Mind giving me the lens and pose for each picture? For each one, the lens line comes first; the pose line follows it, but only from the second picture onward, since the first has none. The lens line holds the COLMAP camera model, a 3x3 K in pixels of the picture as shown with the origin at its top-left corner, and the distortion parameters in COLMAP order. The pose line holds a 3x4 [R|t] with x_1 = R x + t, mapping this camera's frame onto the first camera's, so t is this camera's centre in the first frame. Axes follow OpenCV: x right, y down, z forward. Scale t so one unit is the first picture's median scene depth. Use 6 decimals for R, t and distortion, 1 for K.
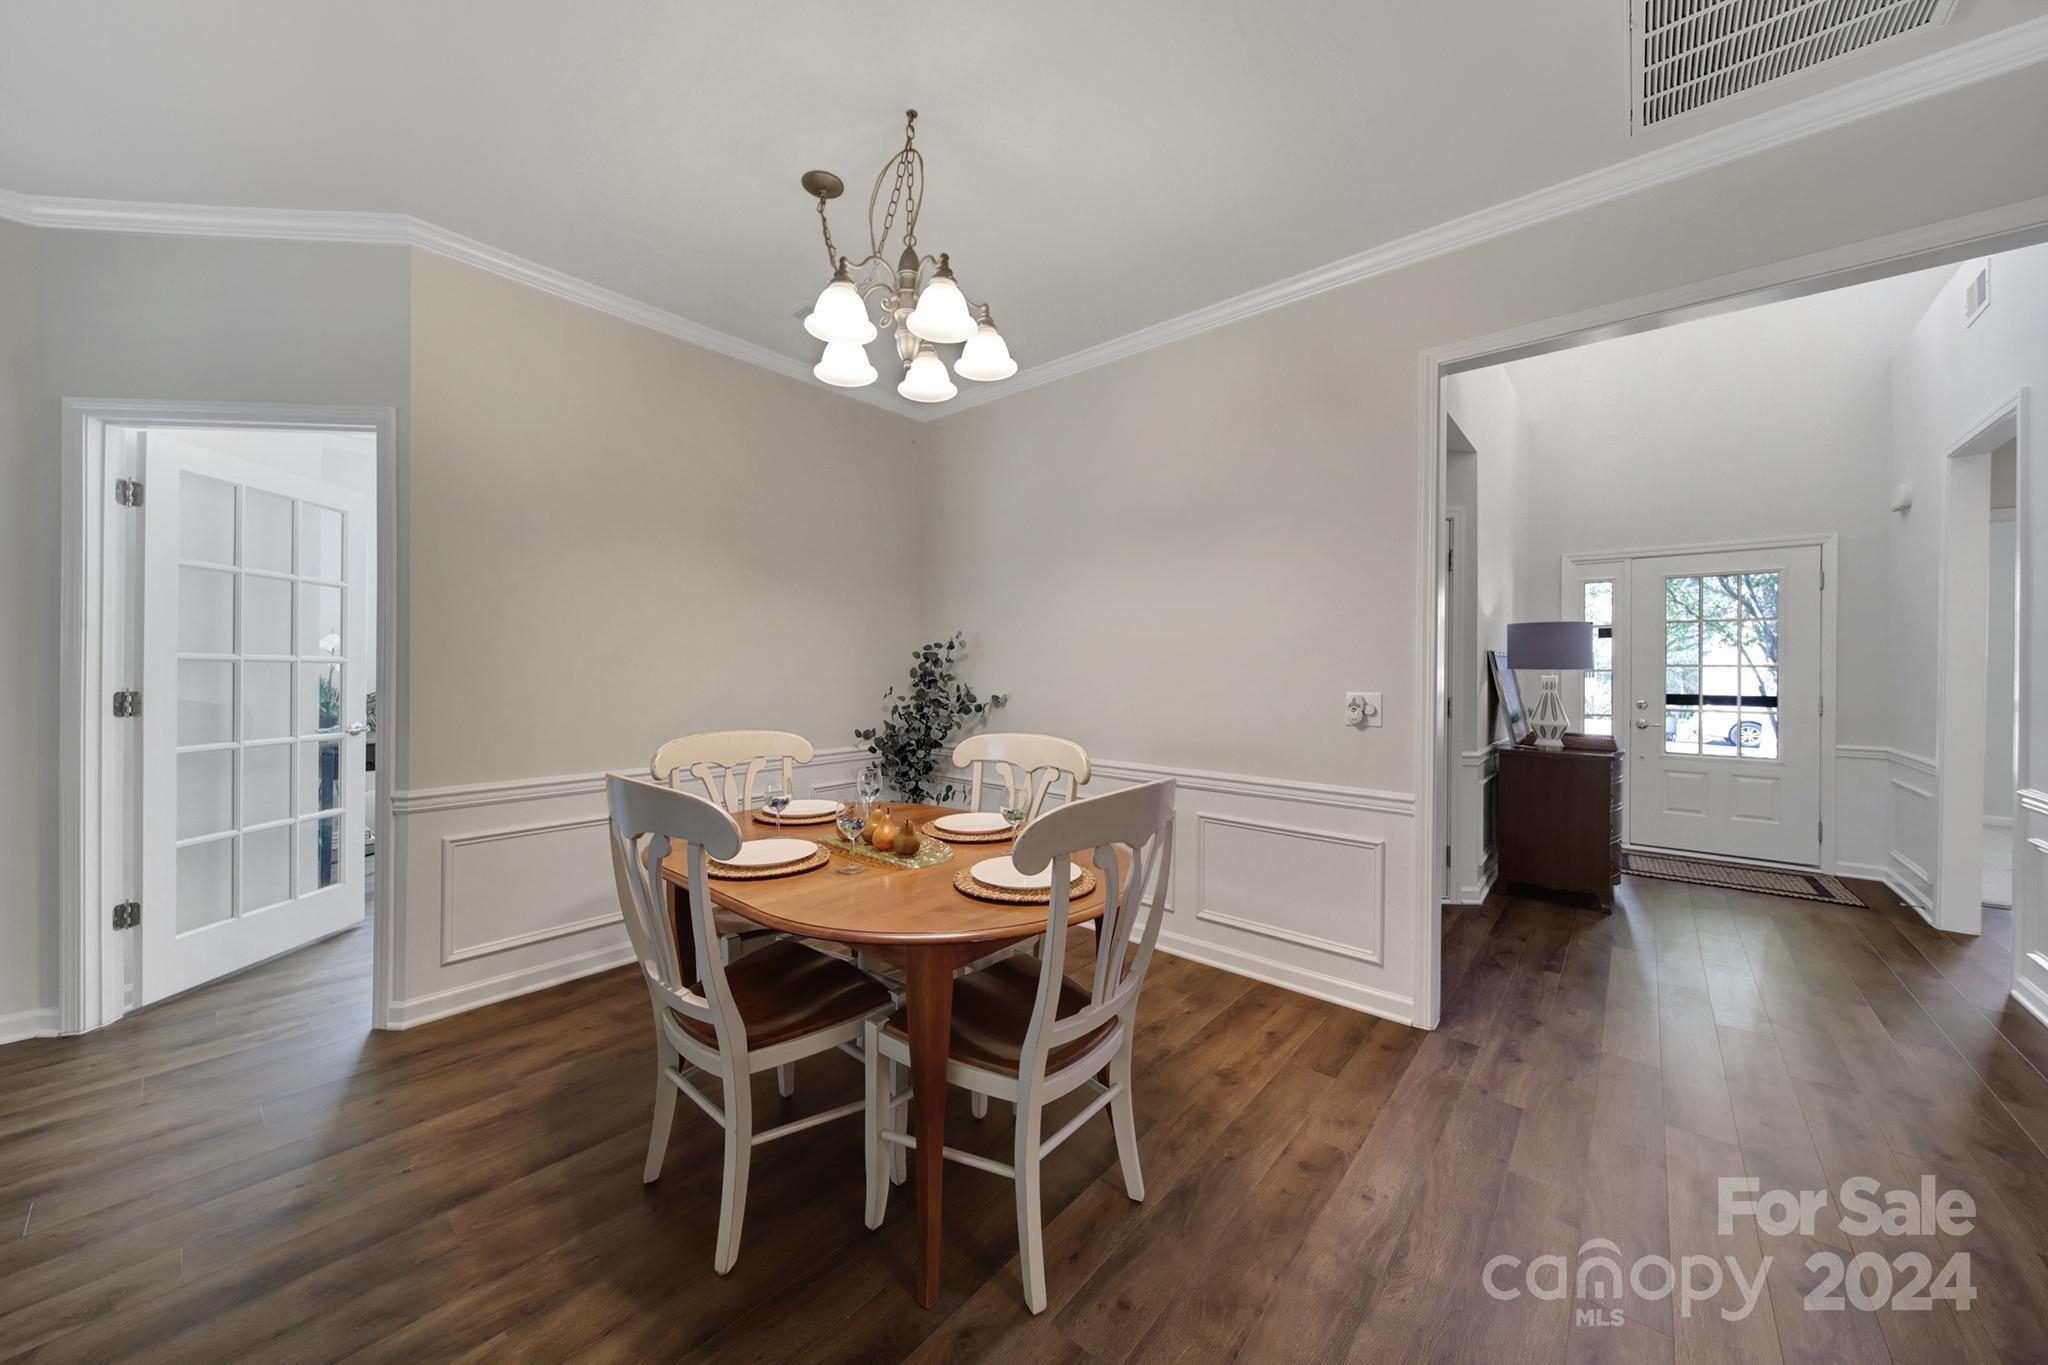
lens RADIAL K [[722.7, 0, 1020.8], [0, 722.7, 669.7], [0, 0, 1]] dist [-0.001972, -0.000561]
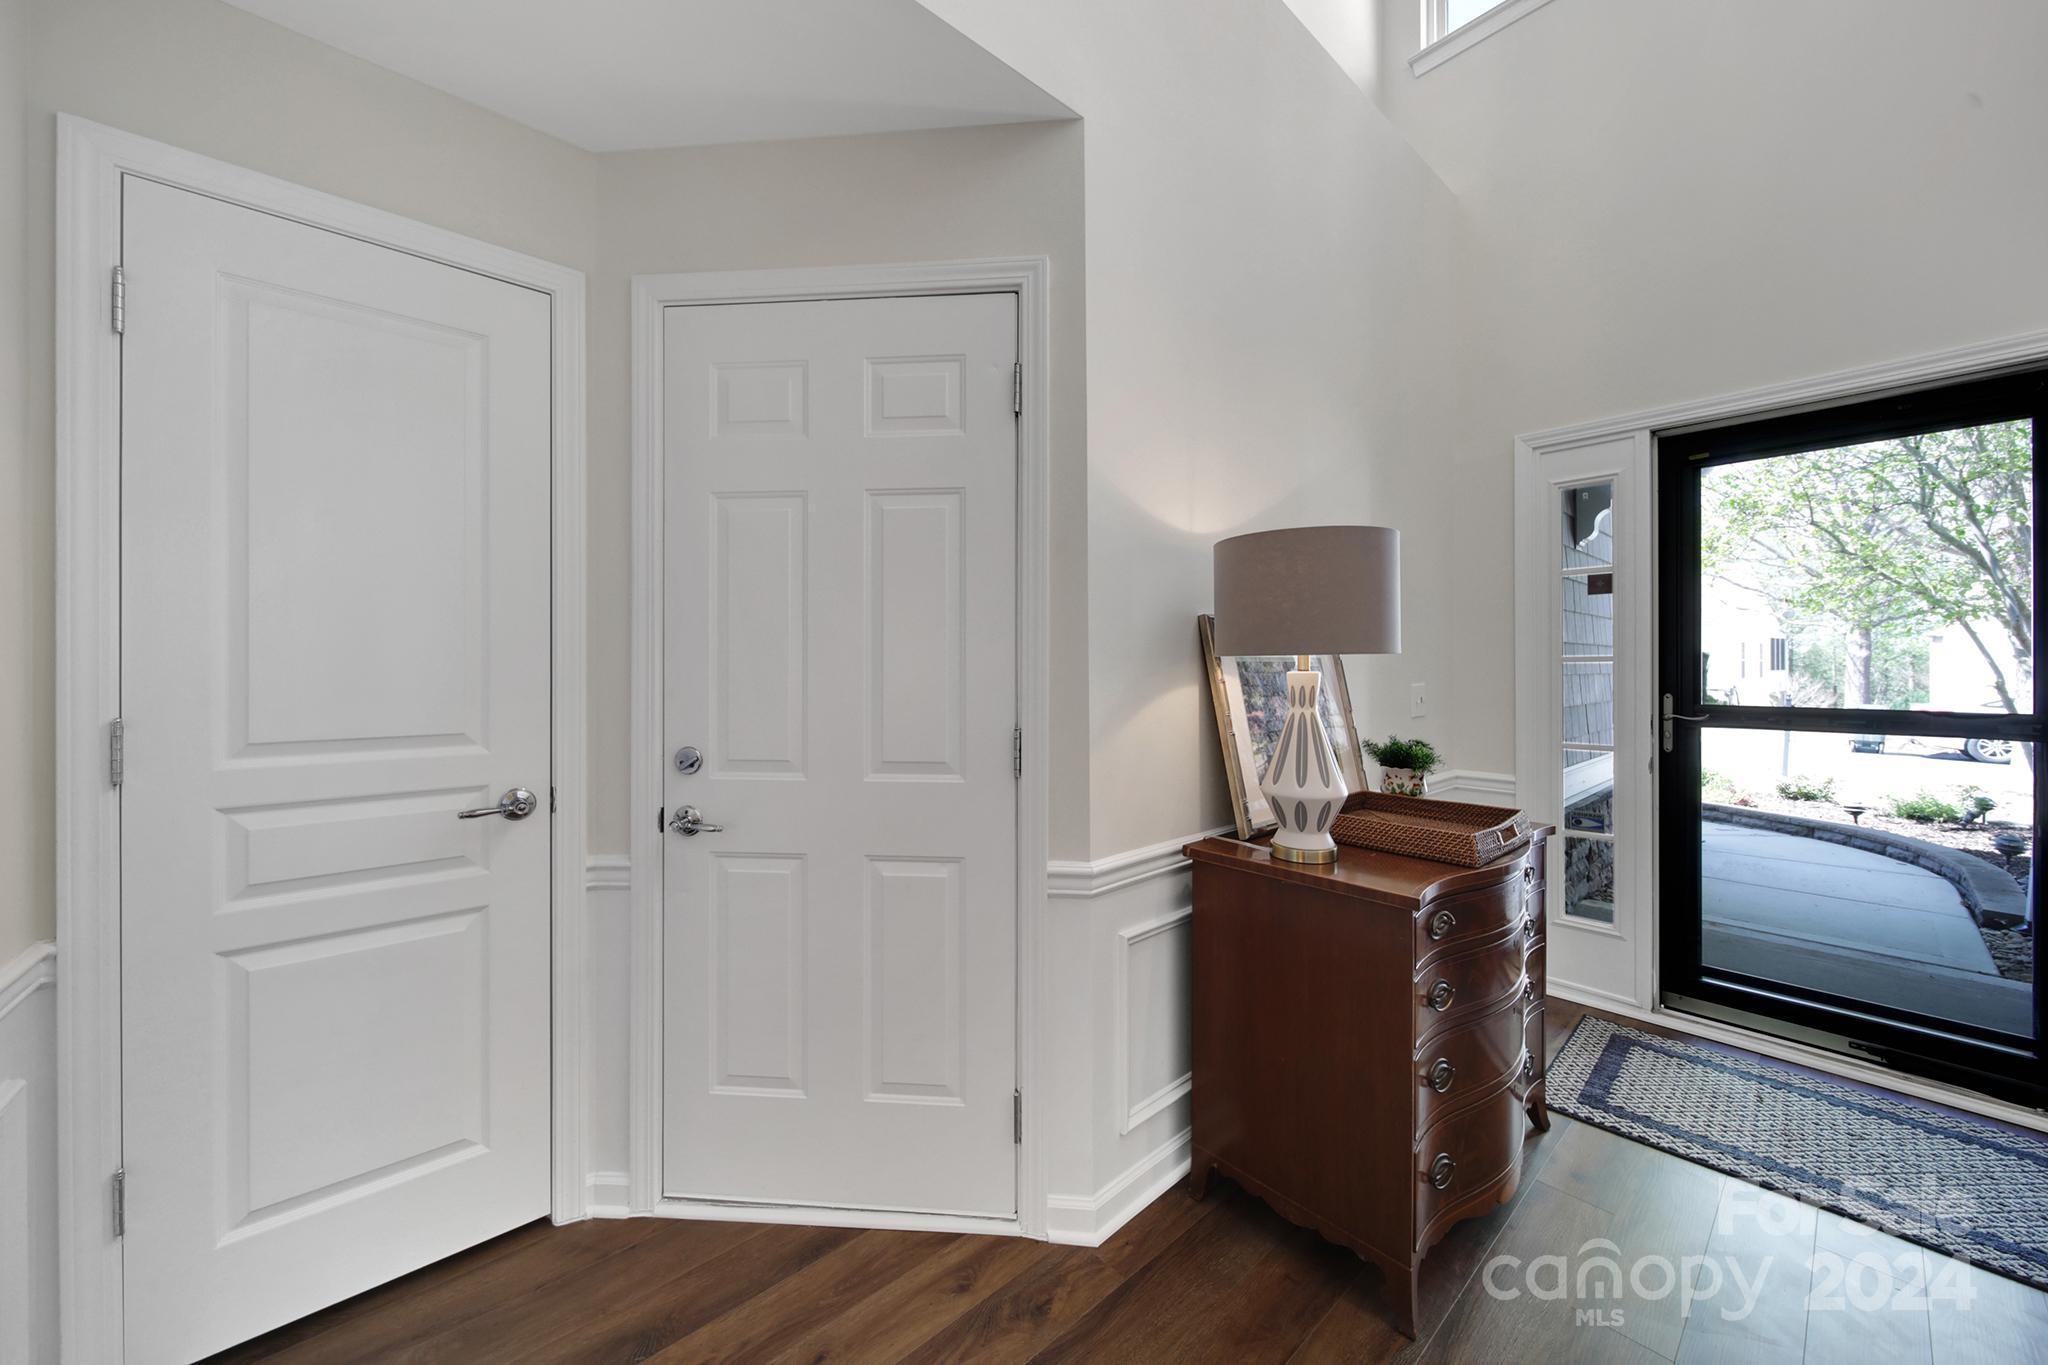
lens RADIAL K [[722.7, 0, 1020.8], [0, 722.7, 669.7], [0, 0, 1]] dist [-0.001972, -0.000561]
pose [[0.988566, -0.008318, -0.150561, 0.614740], [0.008919, 0.999955, 0.003319, 0.004191], [0.150527, -0.004624, 0.988595, 0.558338]]
